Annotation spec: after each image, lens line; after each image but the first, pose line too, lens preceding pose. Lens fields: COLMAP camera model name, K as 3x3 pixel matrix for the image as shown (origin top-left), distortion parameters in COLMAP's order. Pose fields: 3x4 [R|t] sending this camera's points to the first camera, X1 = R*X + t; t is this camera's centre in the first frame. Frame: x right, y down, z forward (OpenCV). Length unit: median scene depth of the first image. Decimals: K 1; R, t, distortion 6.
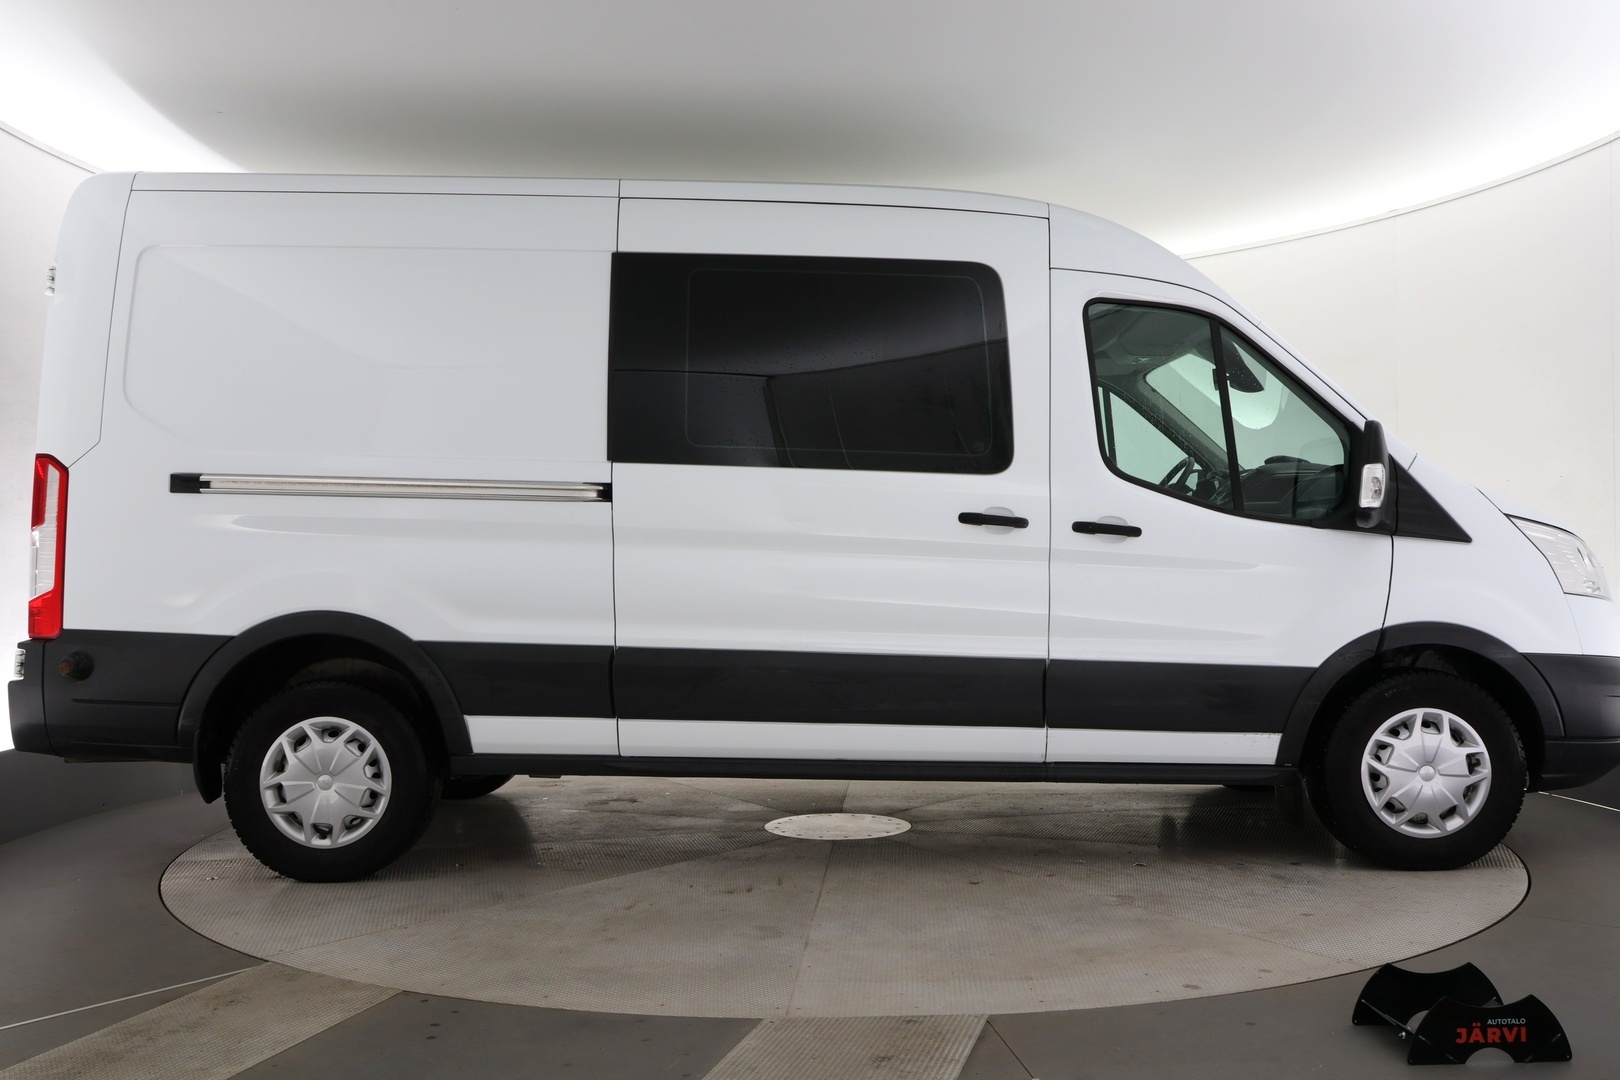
lens RADIAL K [[1360.4, 0, 810.0], [0, 1360.4, 540.0], [0, 0, 1]] dist [0.000062, -0.006905]
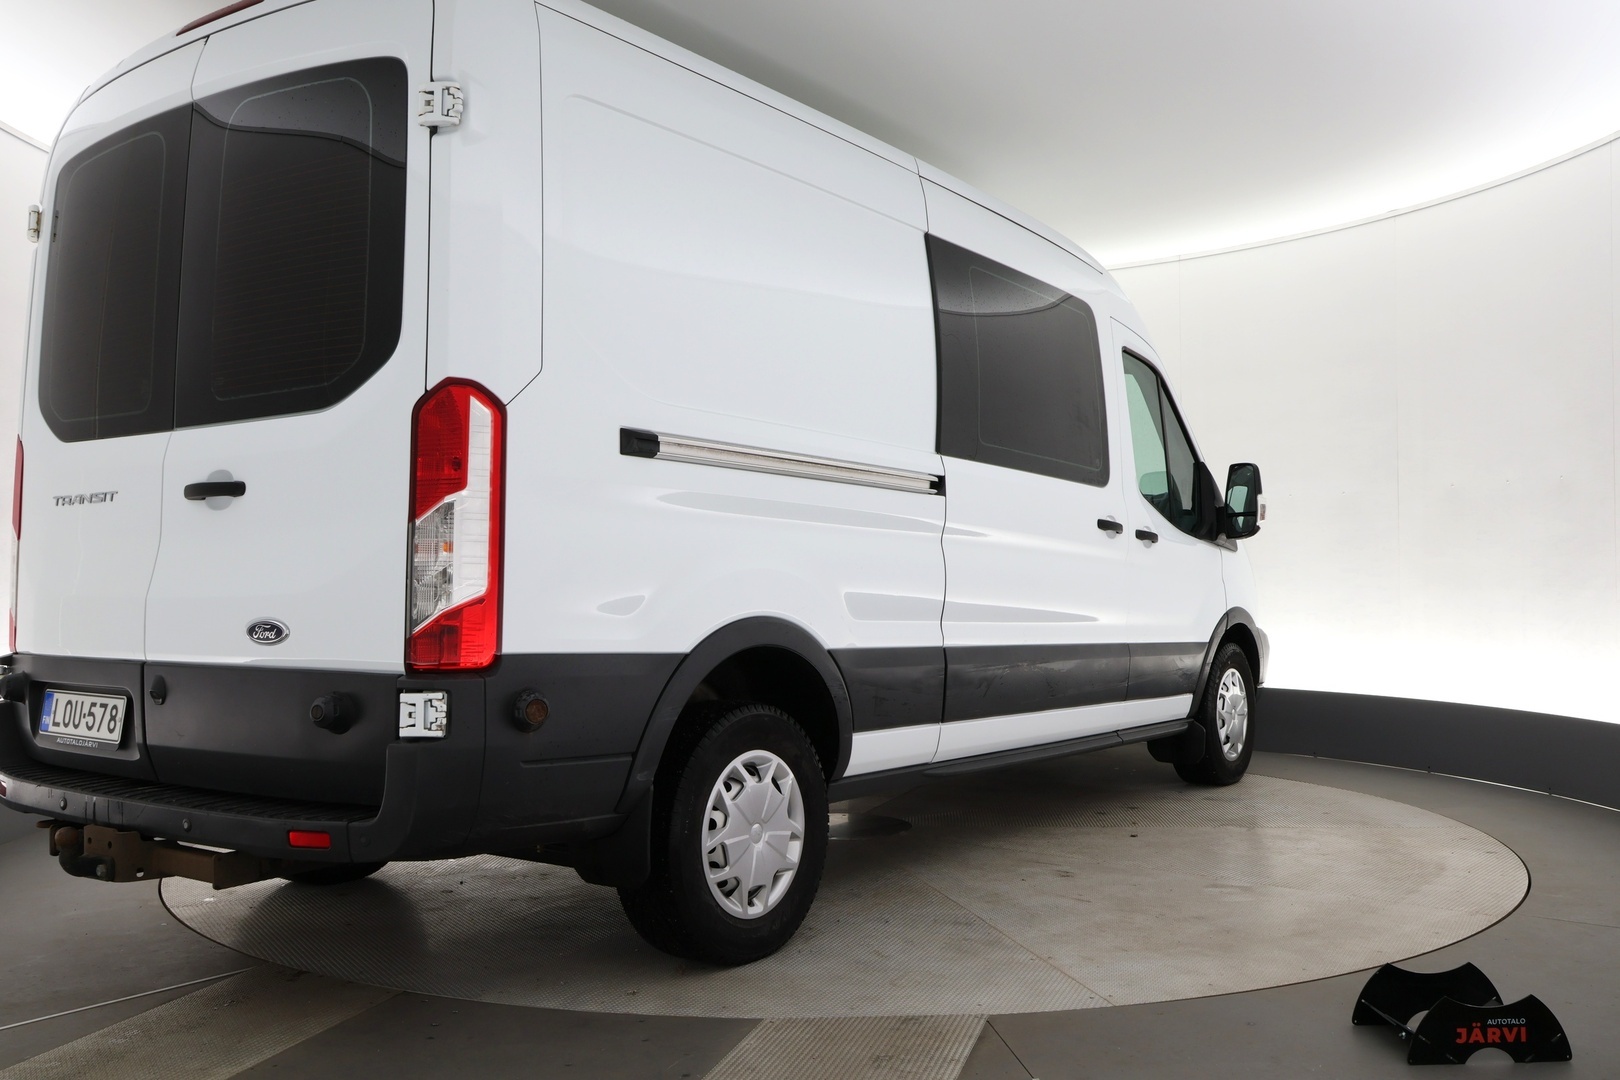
lens RADIAL K [[1503.0, 0, 845.5], [0, 1503.0, 542.7], [0, 0, 1]] dist [-0.010513, -0.011299]
pose [[0.559787, 0.018875, 0.828422, -1.049265], [-0.007366, 0.999814, -0.017802, 0.024111], [-0.828604, 0.003863, 0.559822, 0.464796]]
